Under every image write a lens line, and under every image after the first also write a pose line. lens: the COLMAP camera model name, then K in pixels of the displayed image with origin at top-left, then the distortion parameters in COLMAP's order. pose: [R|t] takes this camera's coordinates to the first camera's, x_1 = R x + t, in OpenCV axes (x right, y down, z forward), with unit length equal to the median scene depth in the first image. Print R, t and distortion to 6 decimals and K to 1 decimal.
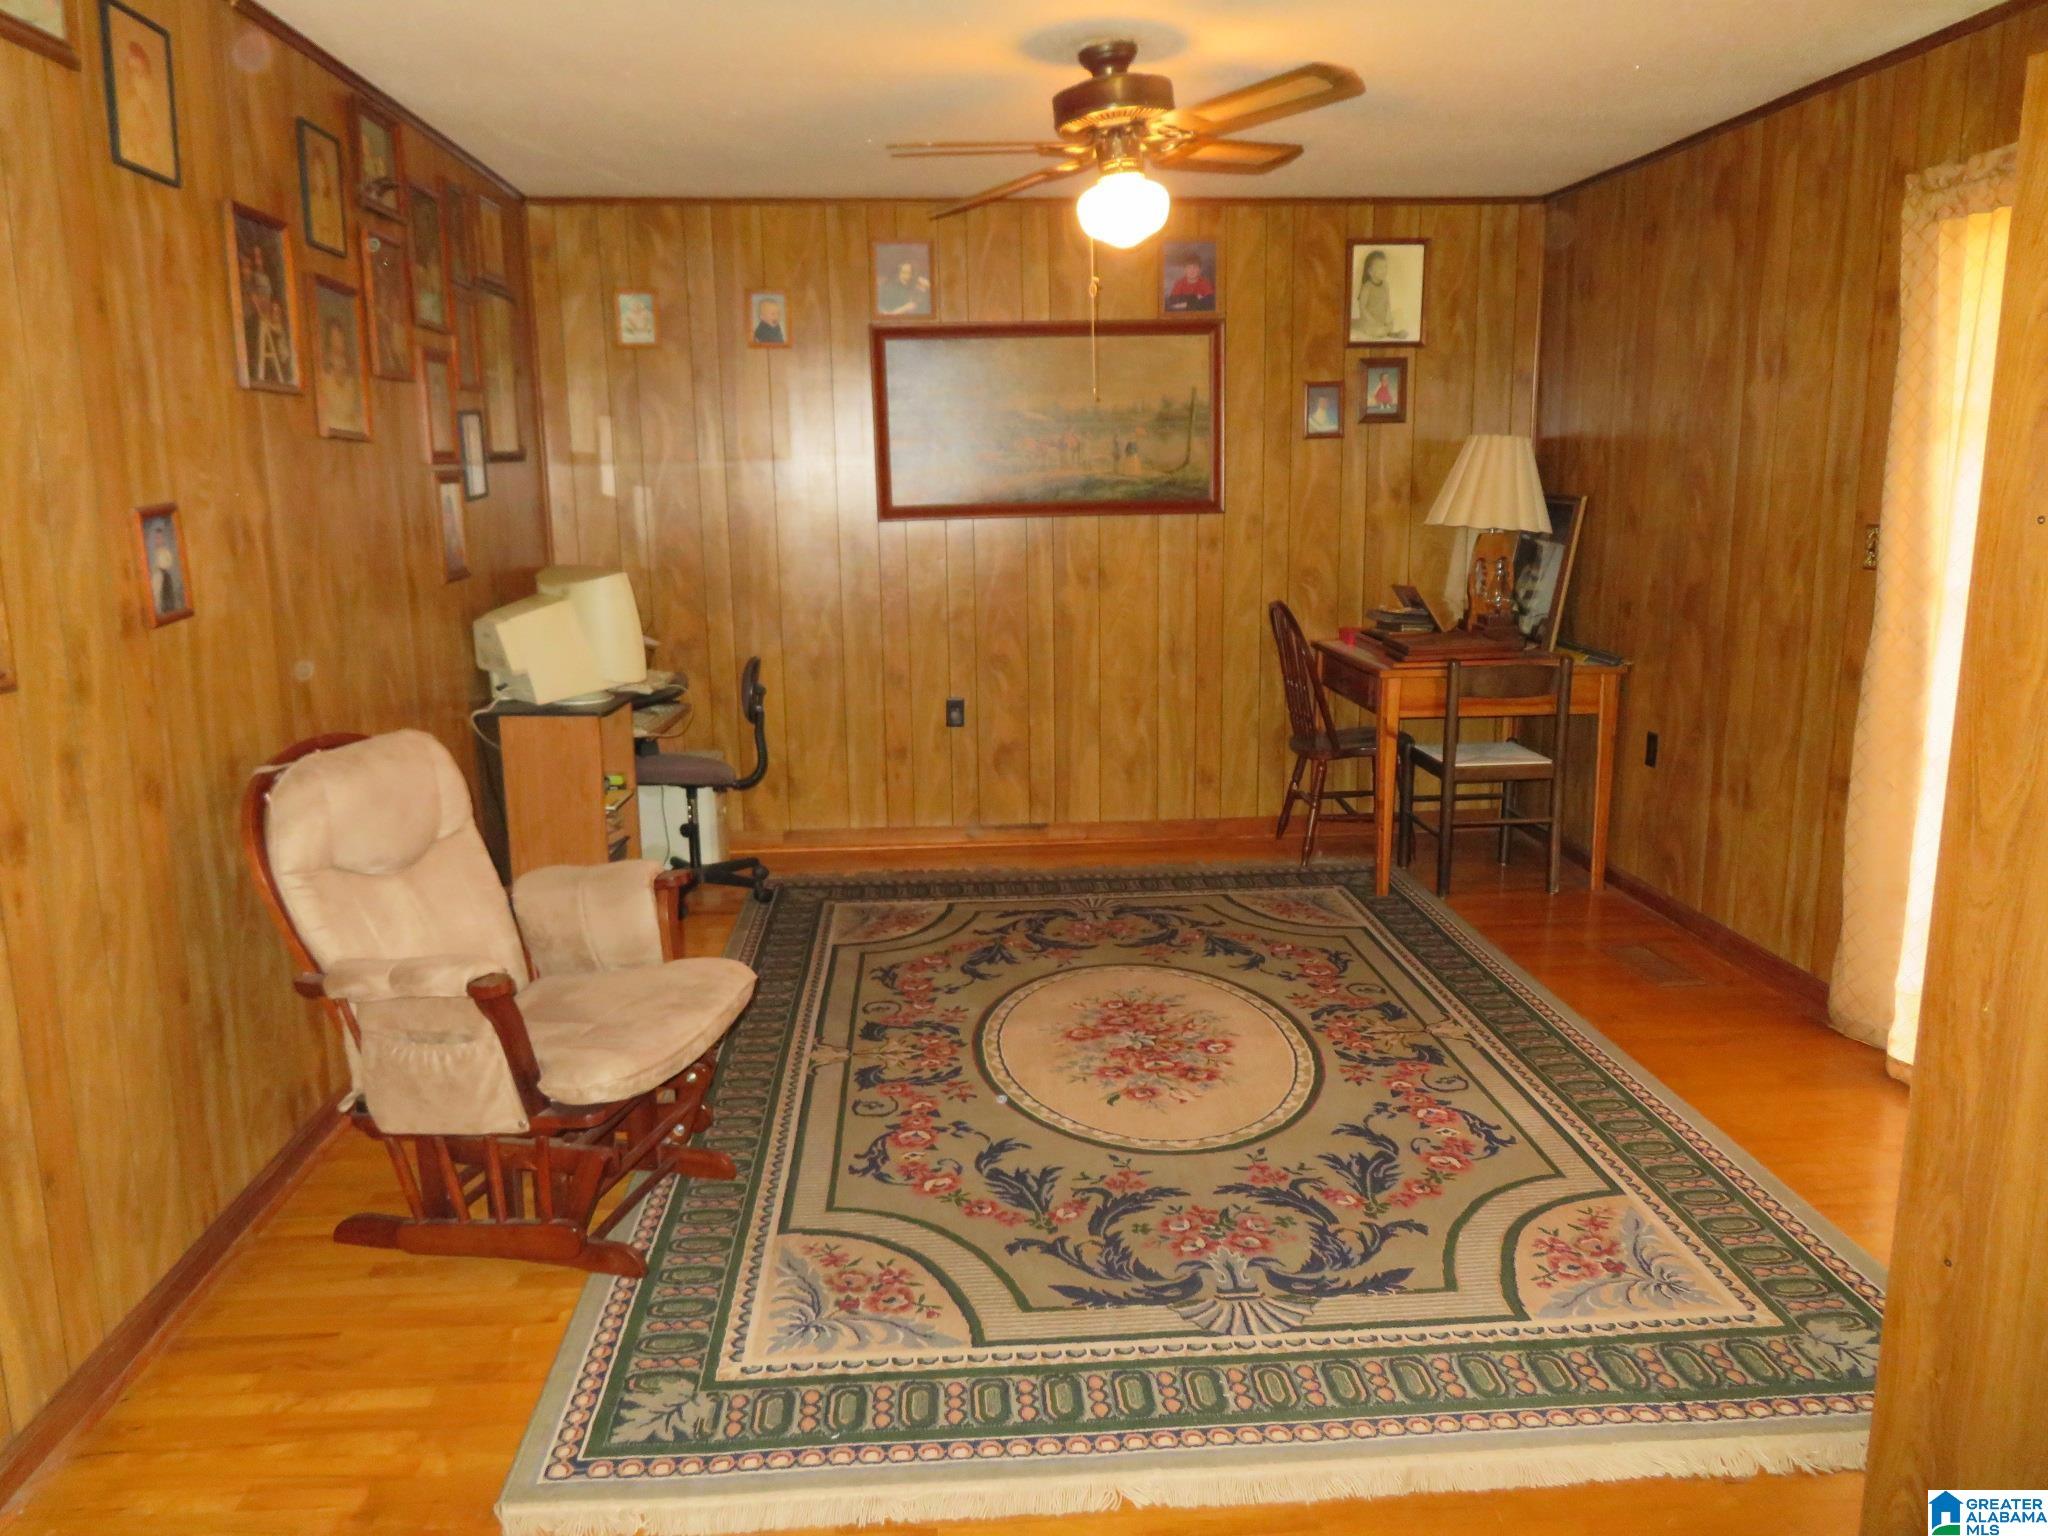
lens RADIAL K [[1489.2, 0, 1026.1], [0, 1489.2, 768.5], [0, 0, 1]] dist [0.002698, -0.005349]
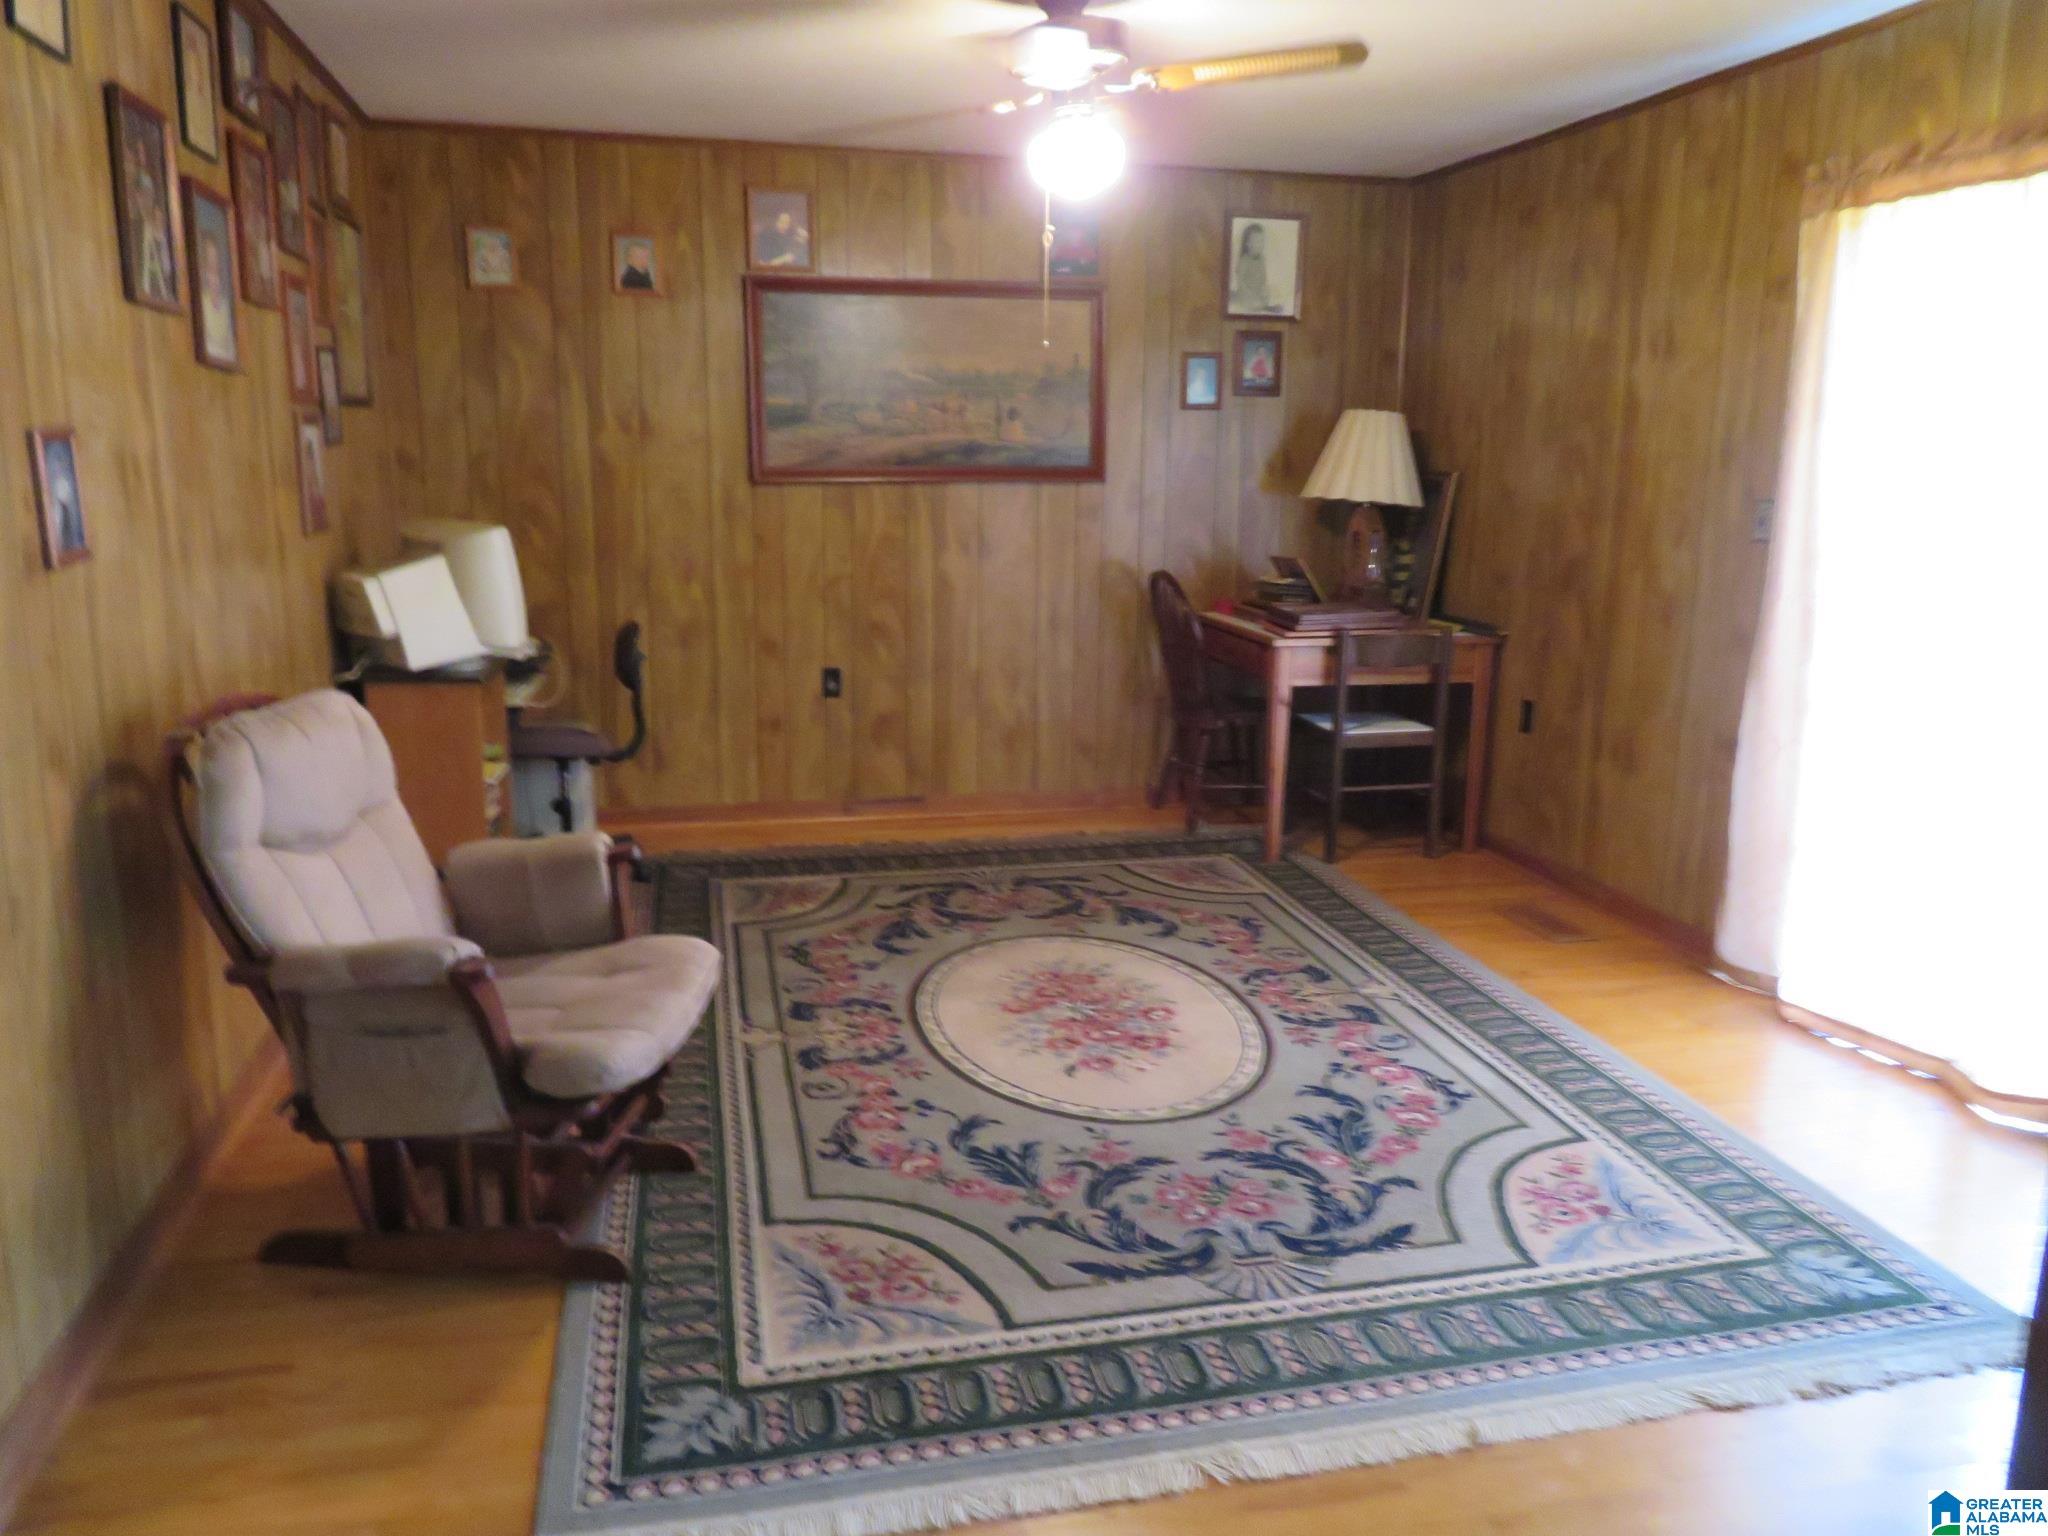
lens RADIAL K [[1489.2, 0, 1023.0], [0, 1489.2, 762.5], [0, 0, 1]] dist [0.002698, -0.005349]
pose [[0.987119, -0.008291, 0.159773, -0.116284], [0.006975, 0.999937, 0.008794, 0.009934], [-0.159835, -0.007567, 0.987115, 0.037227]]
